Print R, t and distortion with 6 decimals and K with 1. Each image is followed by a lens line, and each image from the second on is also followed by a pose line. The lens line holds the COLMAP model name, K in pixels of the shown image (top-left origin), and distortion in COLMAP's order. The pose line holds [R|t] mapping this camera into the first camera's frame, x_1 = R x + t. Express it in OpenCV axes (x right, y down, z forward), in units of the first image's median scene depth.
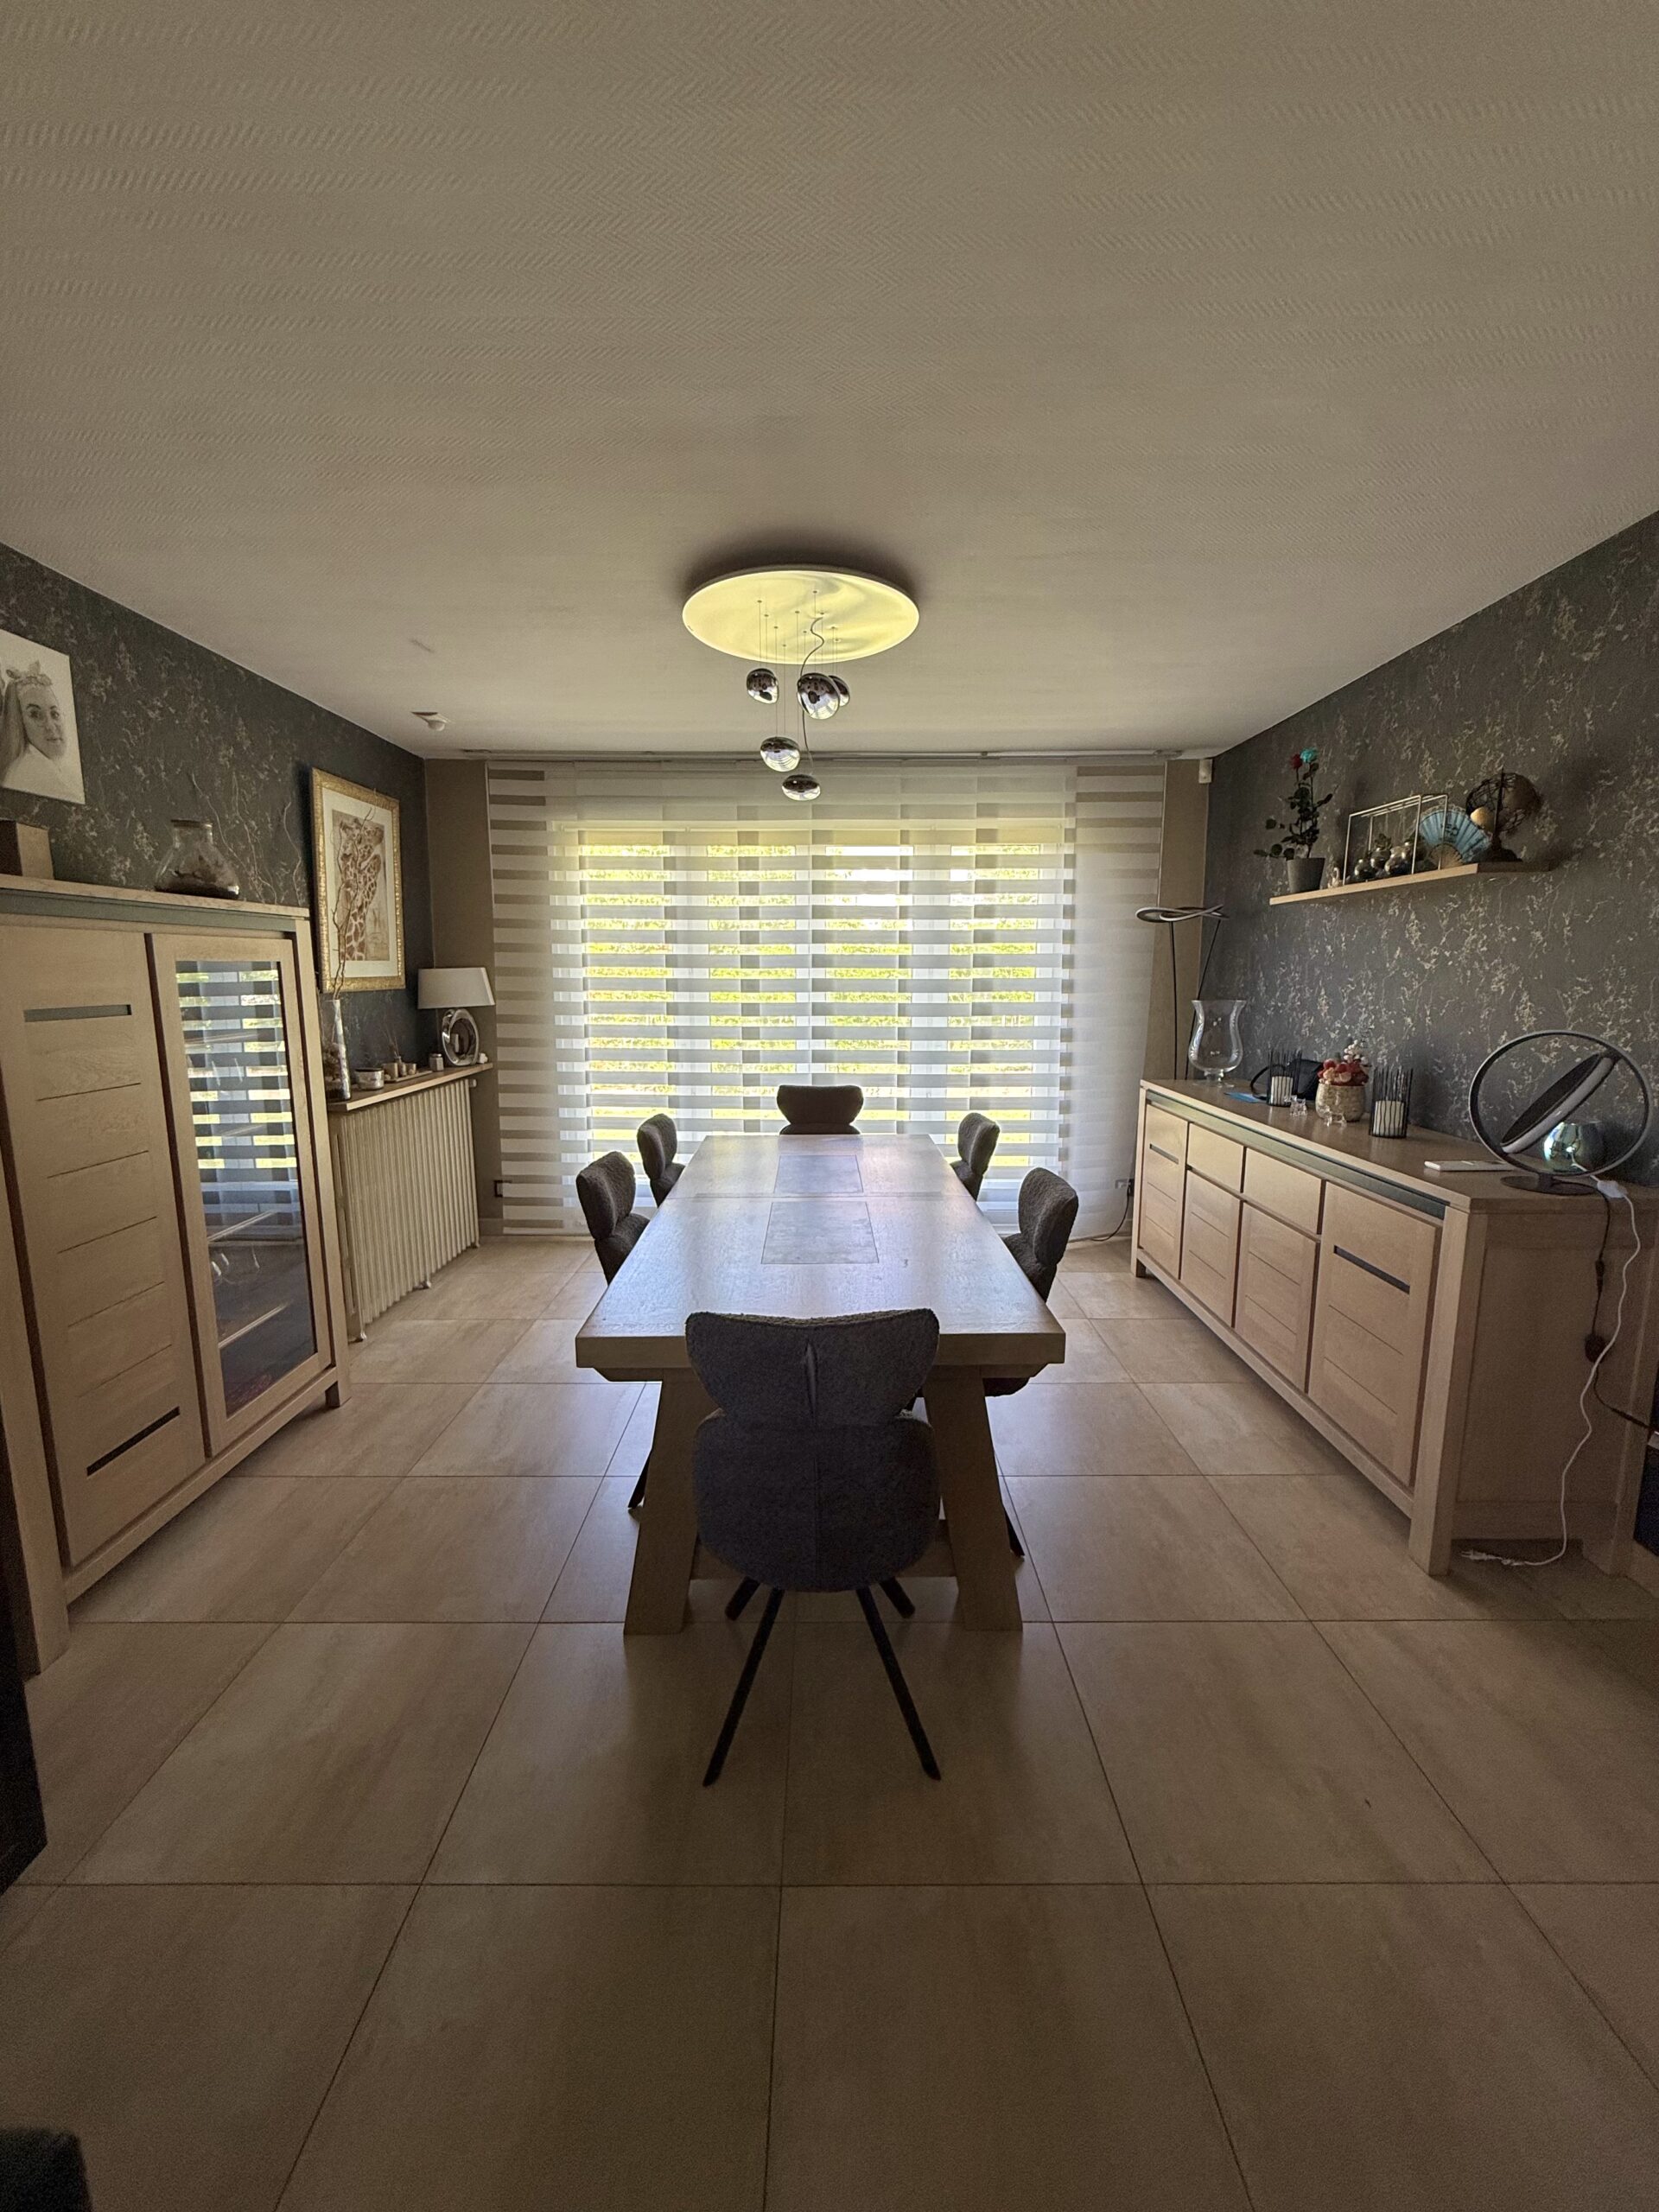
lens RADIAL K [[876.9, 0, 834.6], [0, 876.9, 1102.1], [0, 0, 1]] dist [0.000520, 0.000051]
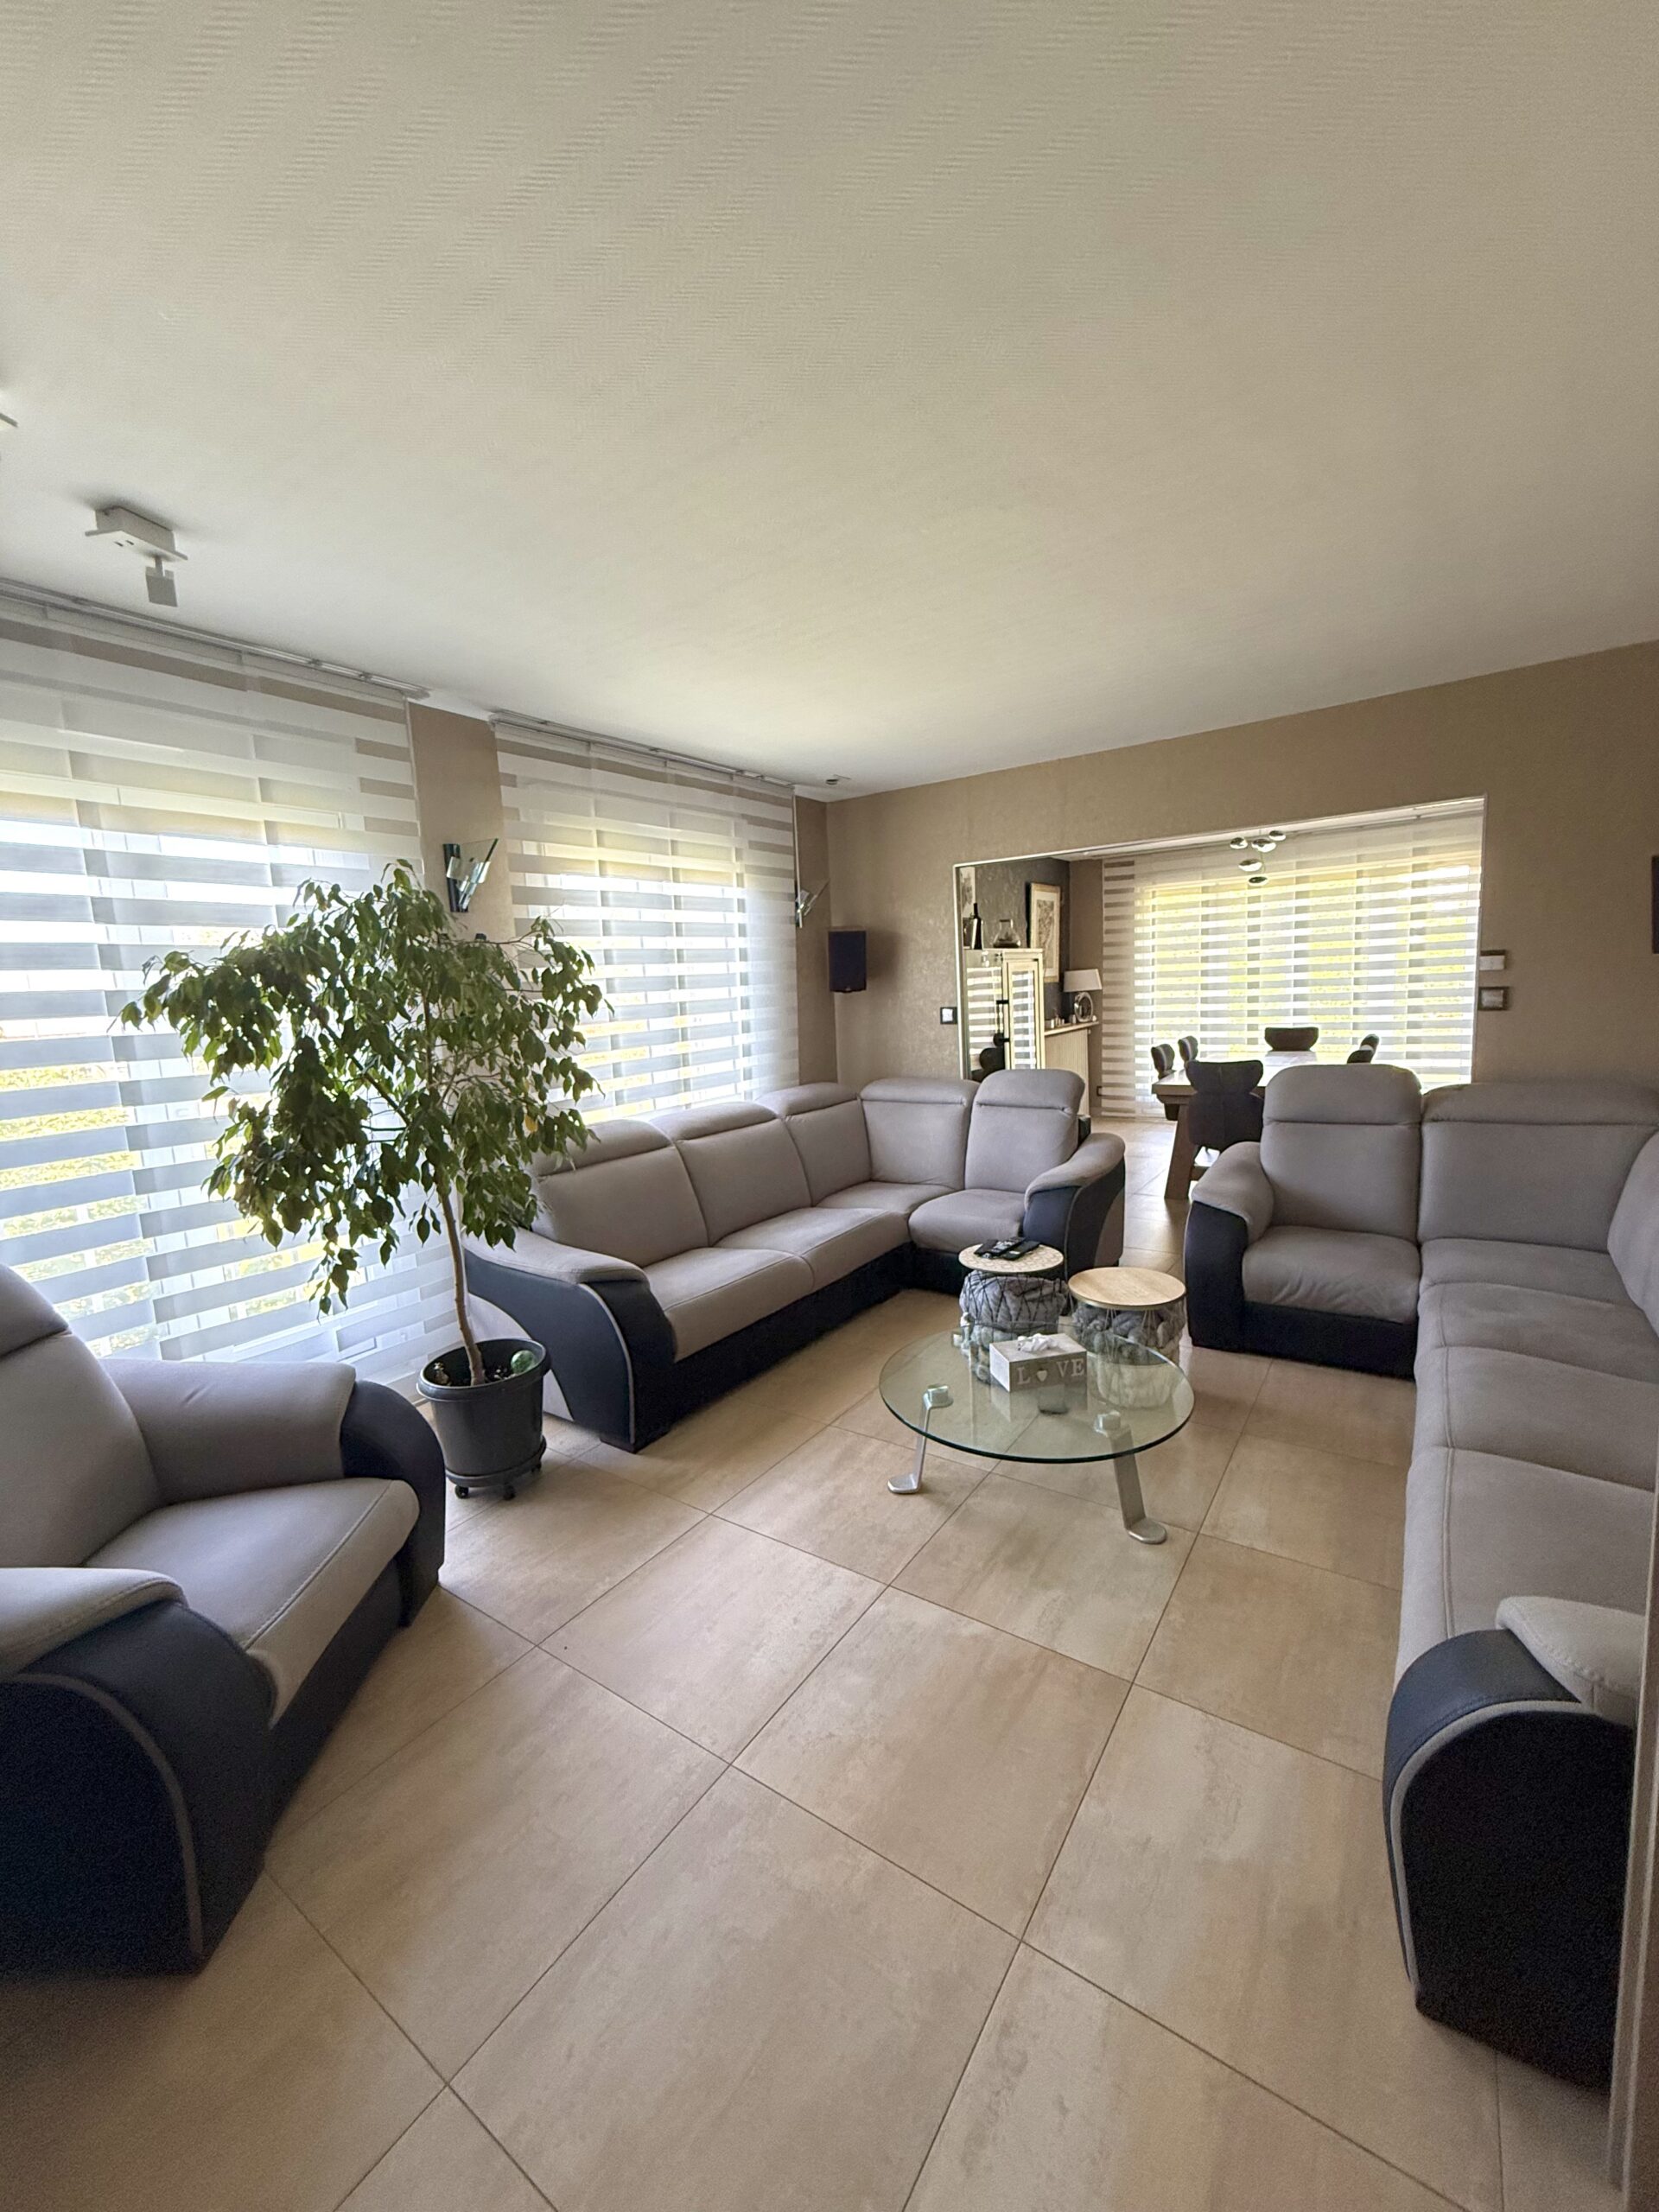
lens RADIAL K [[876.9, 0, 834.6], [0, 876.9, 1102.1], [0, 0, 1]] dist [0.000520, 0.000051]
pose [[0.820755, 0.032475, -0.570357, 0.217702], [-0.031138, 0.999442, 0.012097, 0.126370], [0.570432, 0.007831, 0.821308, -0.863371]]
